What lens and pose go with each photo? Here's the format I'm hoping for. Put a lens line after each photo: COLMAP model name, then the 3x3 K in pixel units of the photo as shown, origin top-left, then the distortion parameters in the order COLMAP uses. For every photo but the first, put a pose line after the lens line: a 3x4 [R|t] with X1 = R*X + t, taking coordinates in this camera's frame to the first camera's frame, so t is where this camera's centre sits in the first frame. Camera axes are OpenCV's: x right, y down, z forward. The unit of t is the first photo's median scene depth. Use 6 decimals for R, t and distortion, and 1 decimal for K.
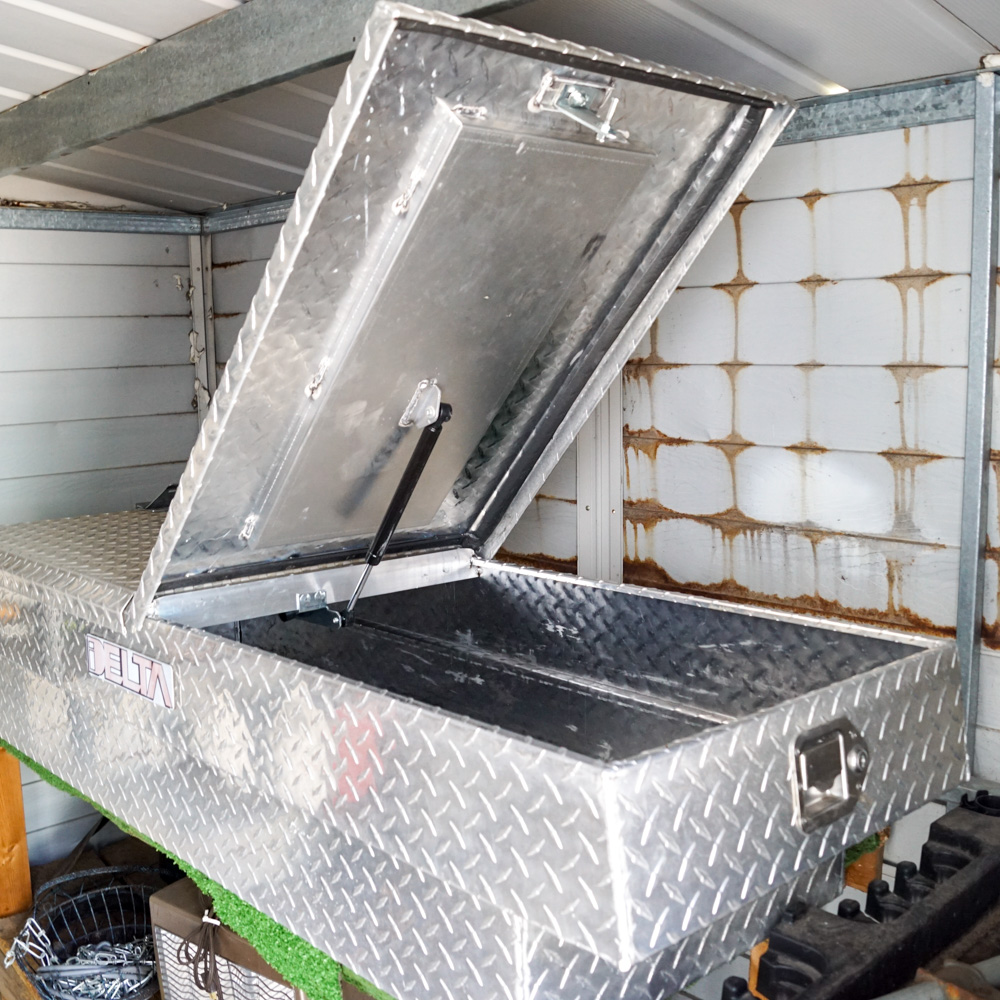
lens RADIAL K [[1157.3, 0, 500.4], [0, 1157.3, 497.2], [0, 0, 1]] dist [-0.077150, 0.000000]
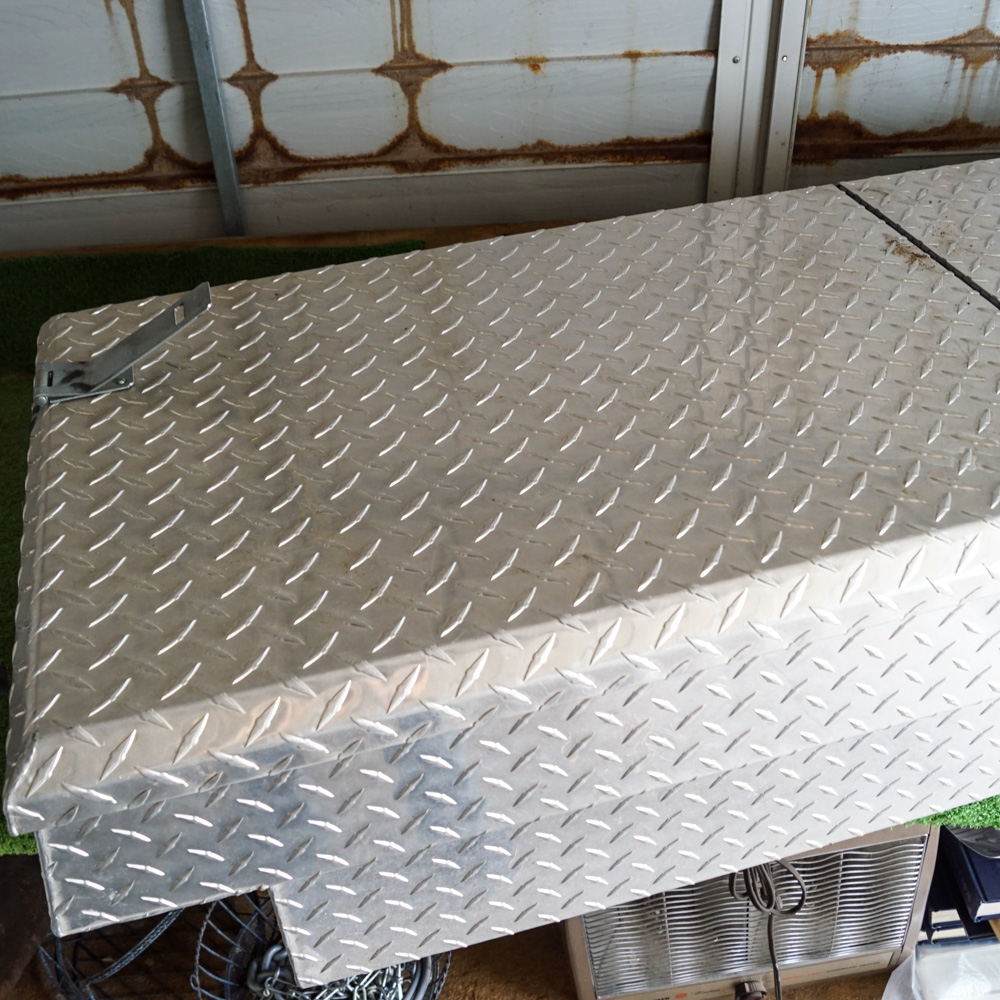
lens RADIAL K [[1157.3, 0, 499.6], [0, 1157.3, 498.3], [0, 0, 1]] dist [-0.077150, 0.000000]
pose [[0.644933, -0.476731, 0.597318, -0.662994], [0.123152, 0.836200, 0.534418, -0.184587], [-0.754251, -0.271103, 0.598004, 0.752819]]
